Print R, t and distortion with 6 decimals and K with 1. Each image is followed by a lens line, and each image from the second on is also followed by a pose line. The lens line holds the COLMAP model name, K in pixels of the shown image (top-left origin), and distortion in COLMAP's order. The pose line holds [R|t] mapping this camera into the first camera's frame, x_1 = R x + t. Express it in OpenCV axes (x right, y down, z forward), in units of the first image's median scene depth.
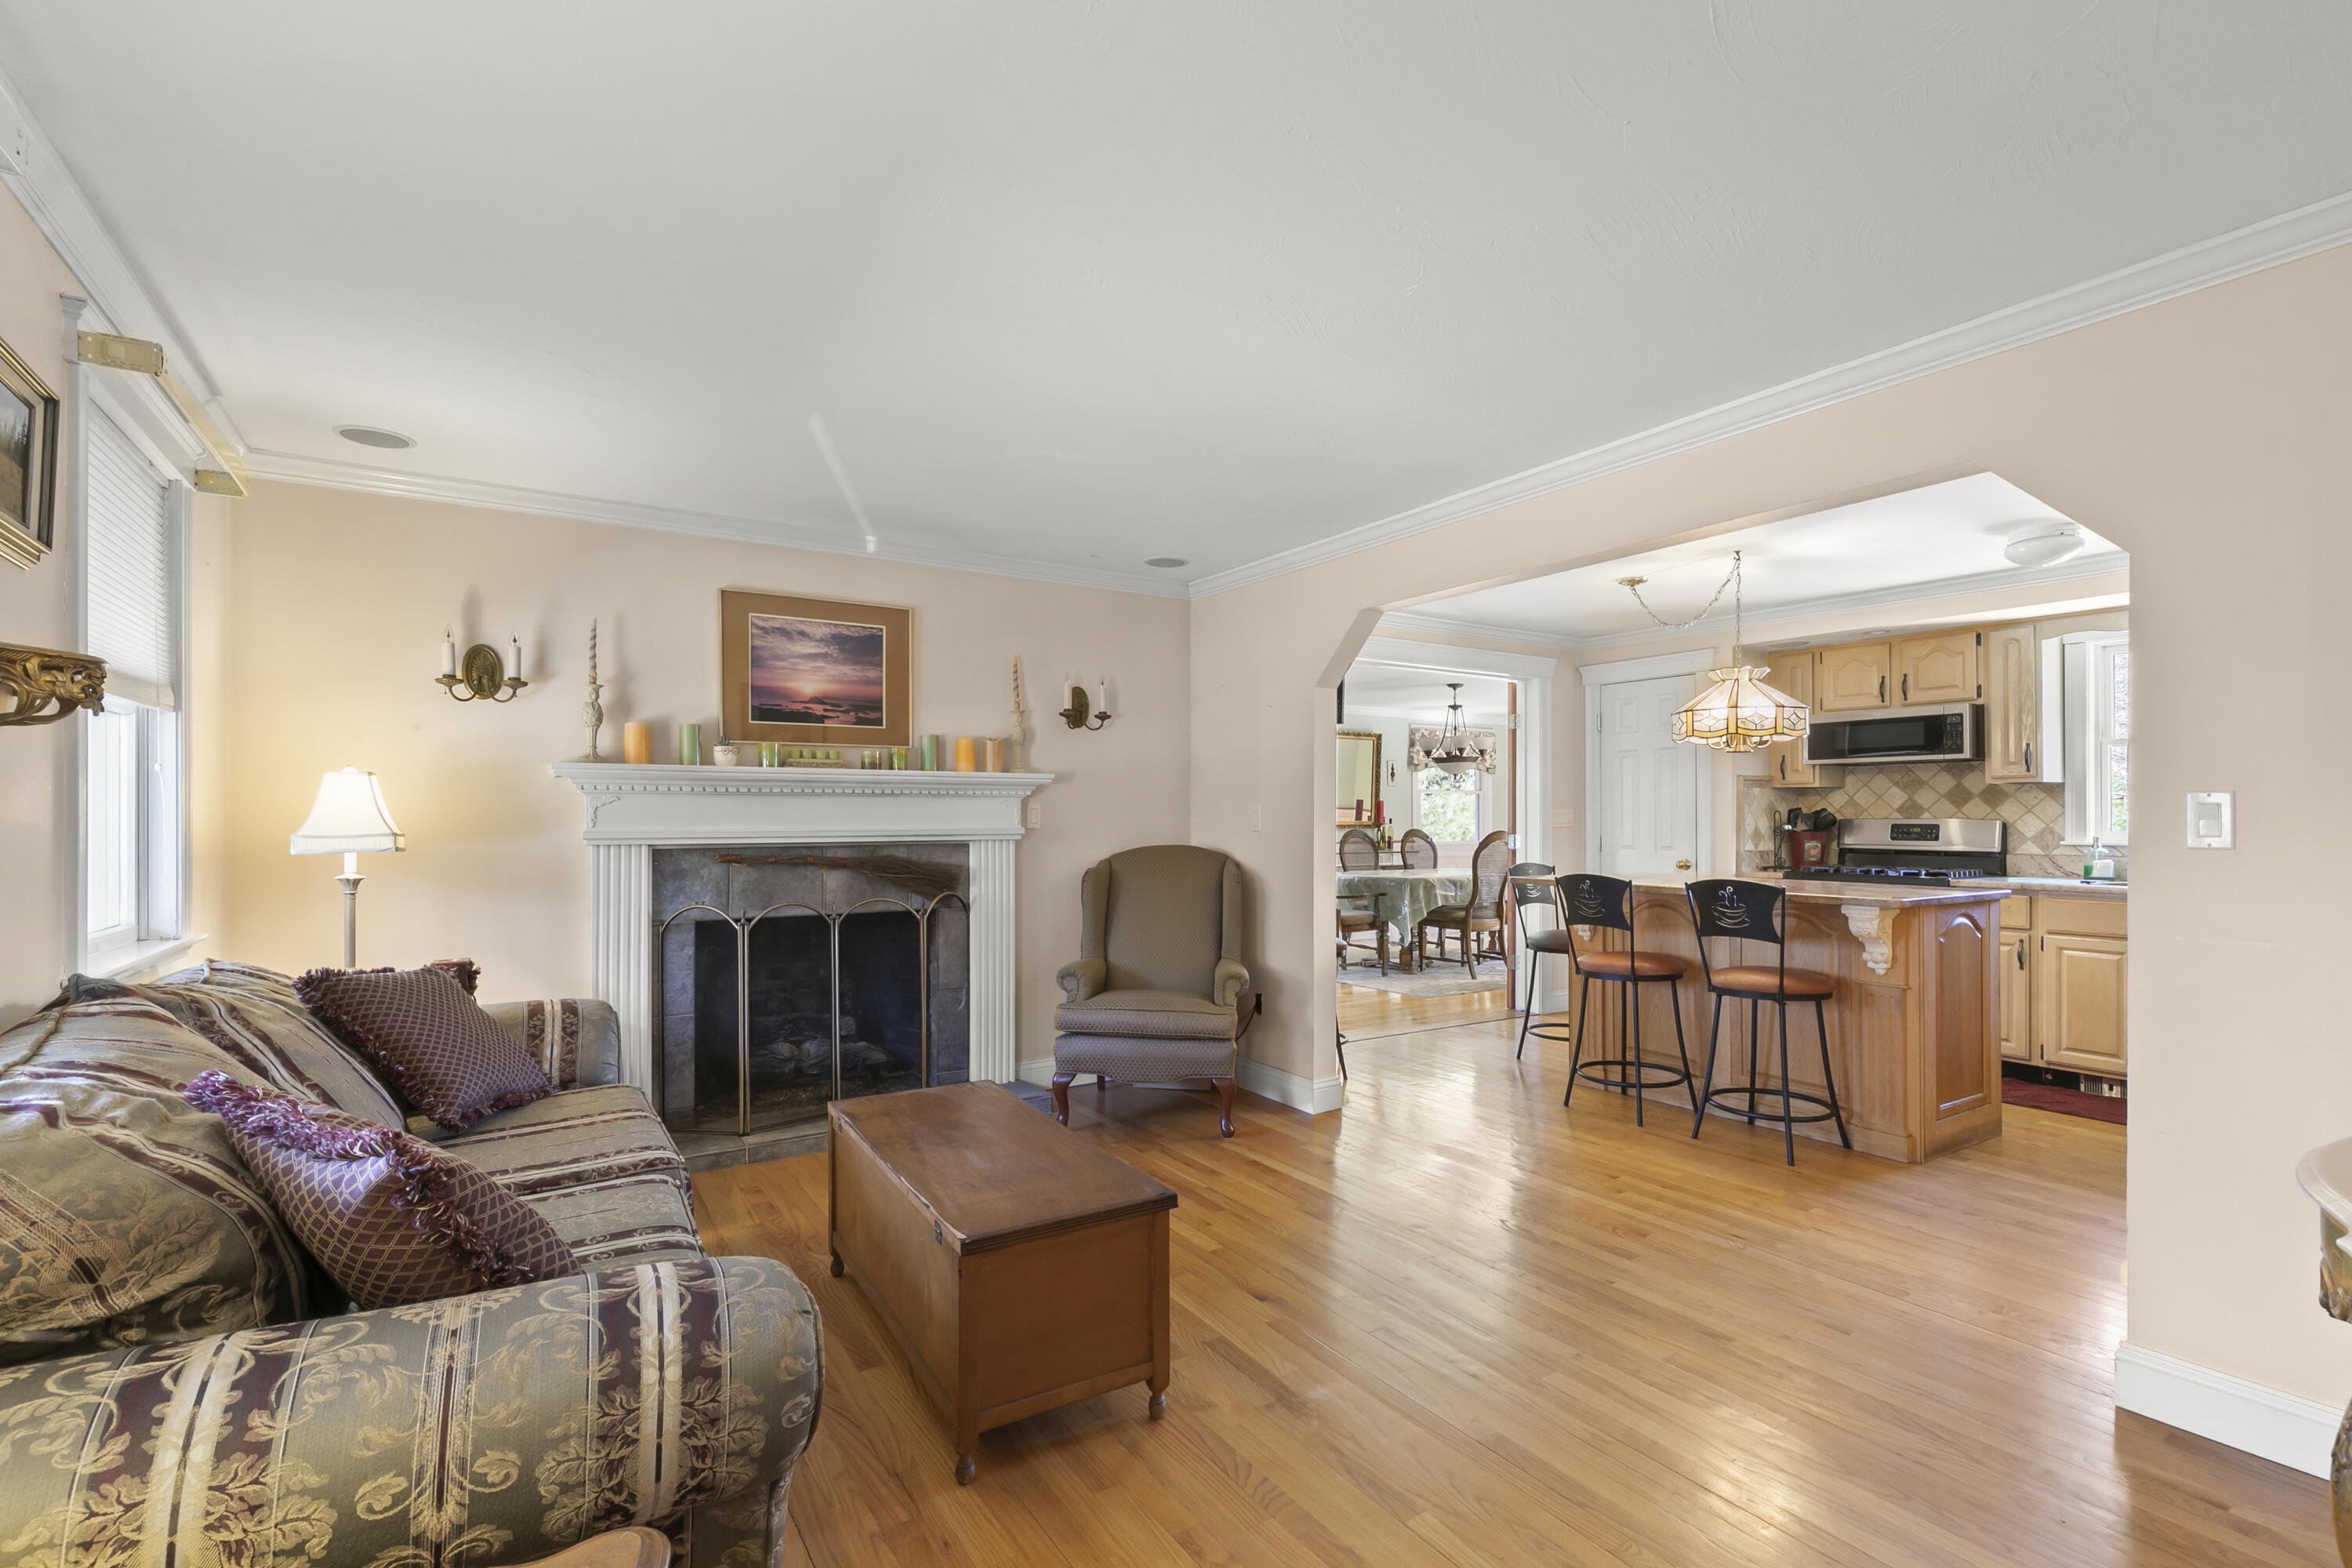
lens RADIAL K [[1050.6, 0, 1179.7], [0, 1050.6, 813.4], [0, 0, 1]] dist [0.004223, -0.000528]
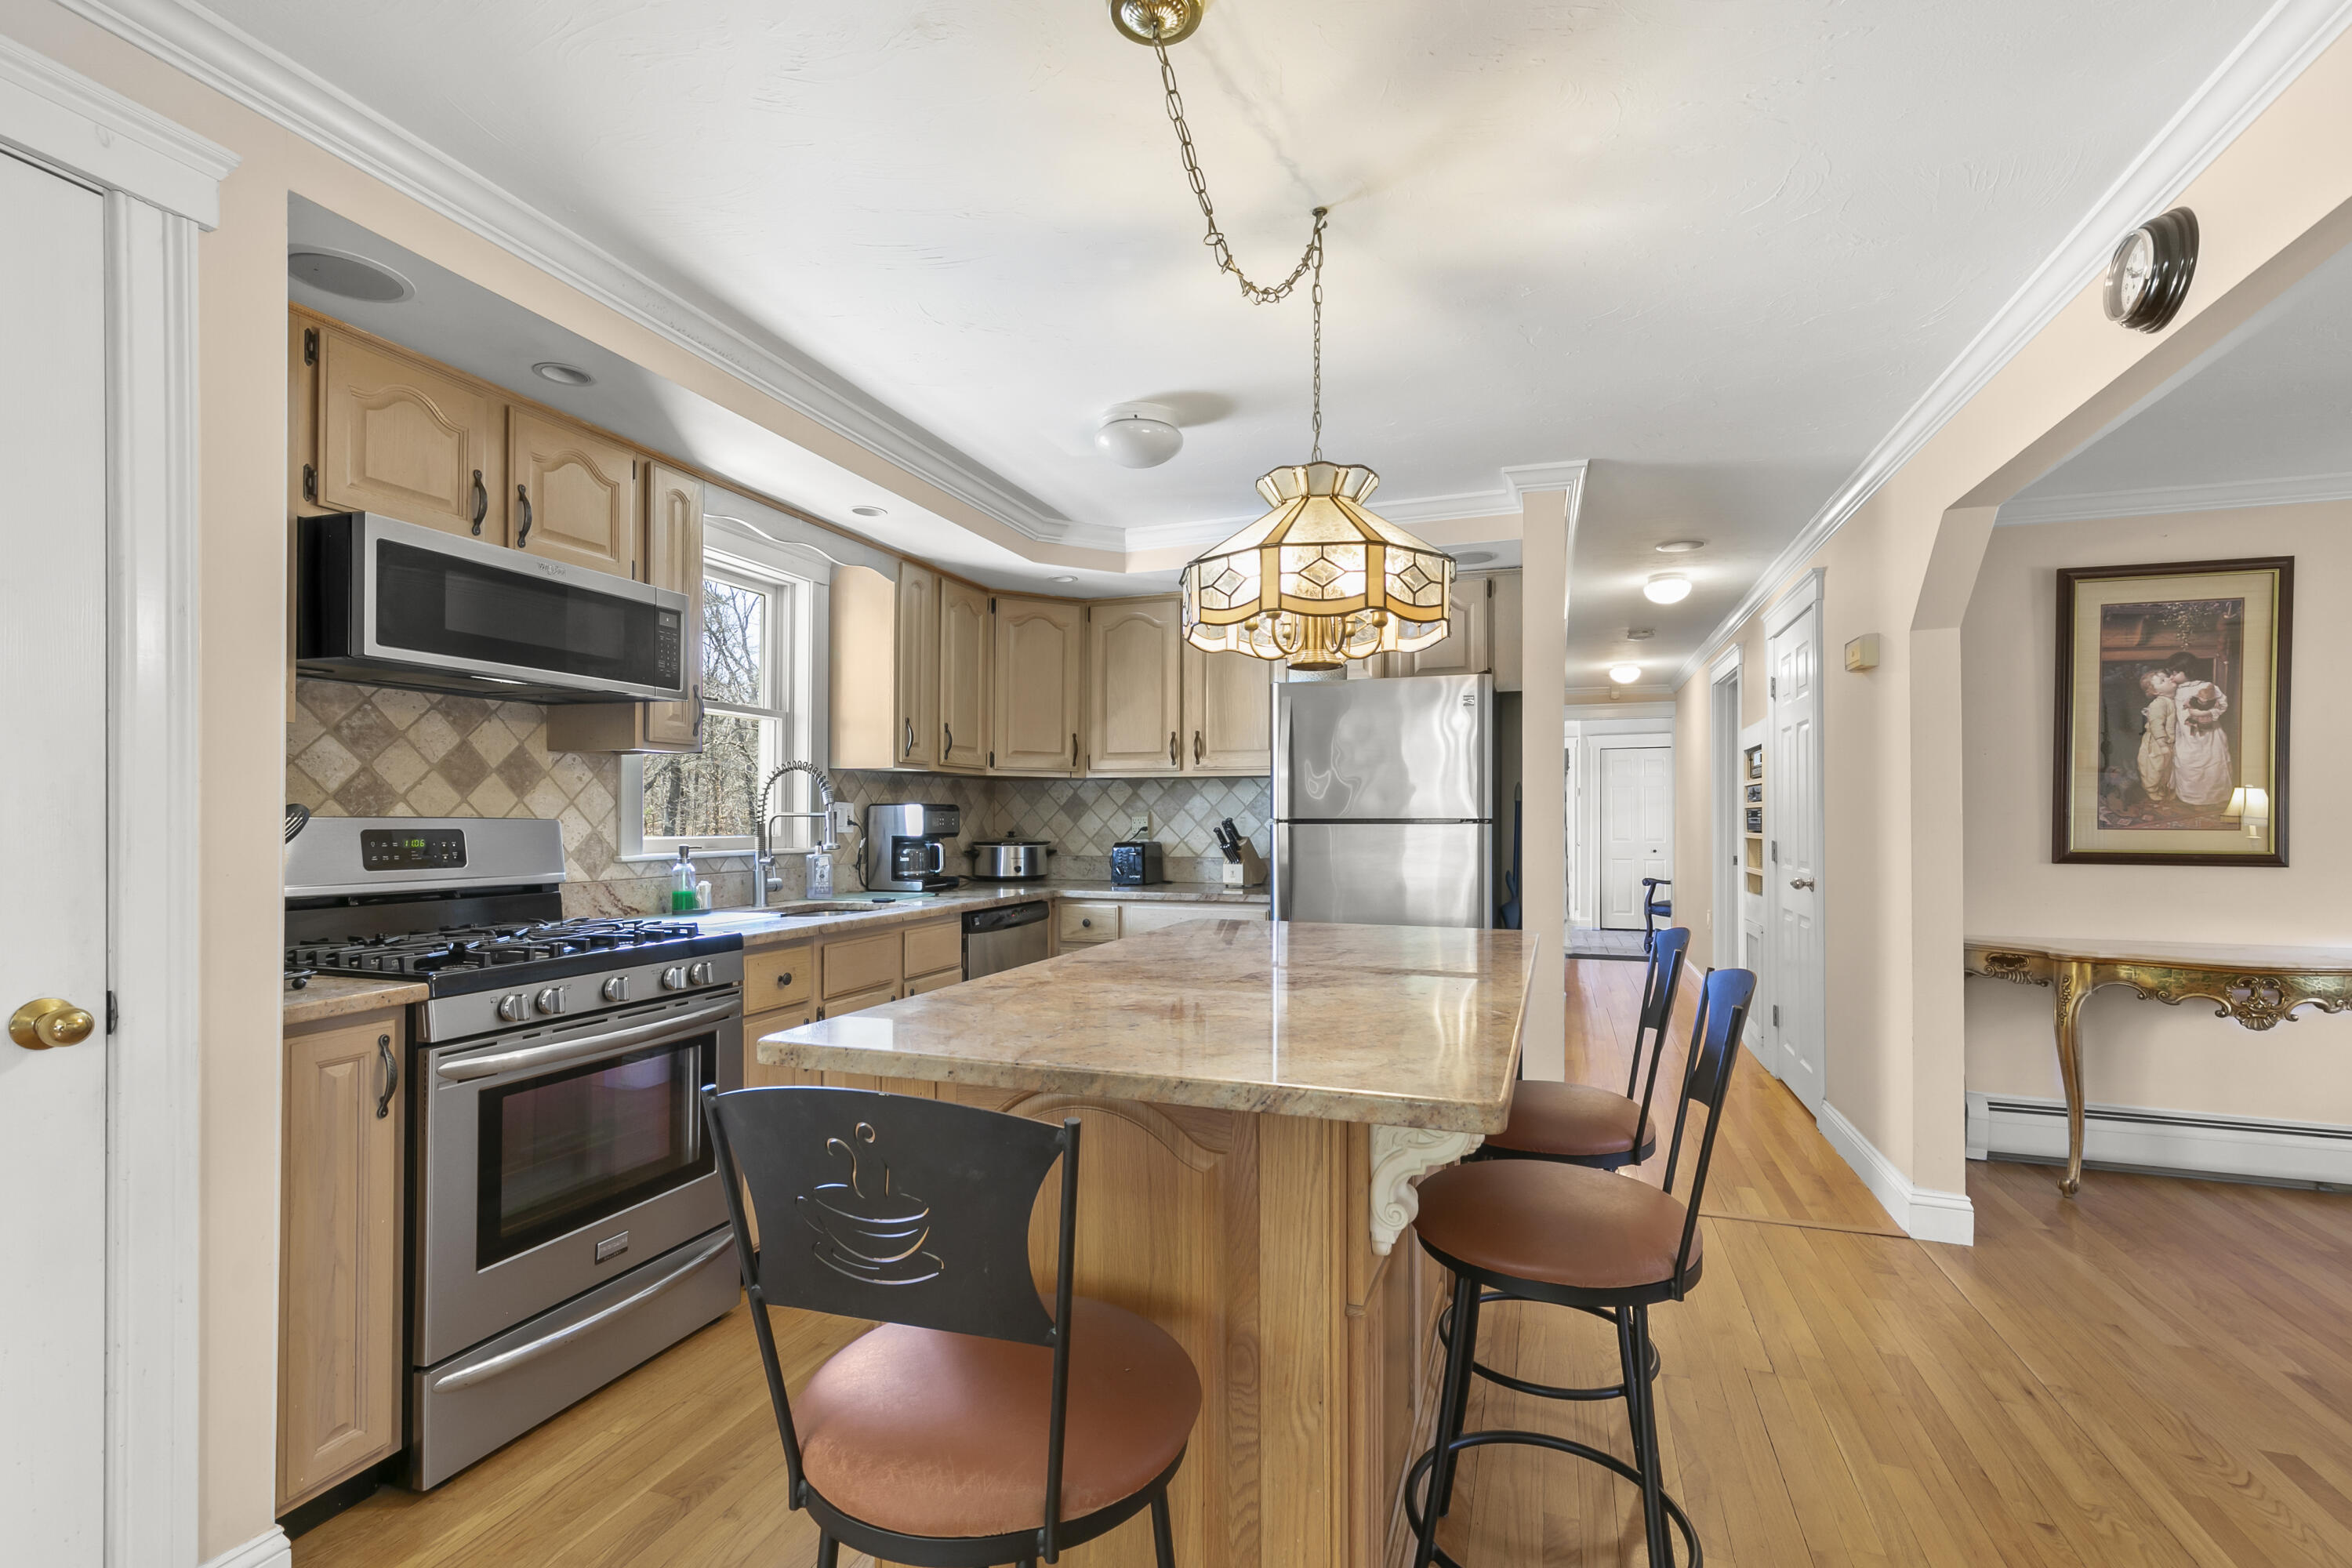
lens RADIAL K [[1050.6, 0, 1179.7], [0, 1050.6, 813.4], [0, 0, 1]] dist [0.004223, -0.000528]
pose [[-0.616504, 0.005747, 0.787331, 0.170349], [-0.003578, 0.999943, -0.010101, 0.007022], [-0.787343, -0.009044, -0.616448, 1.035277]]
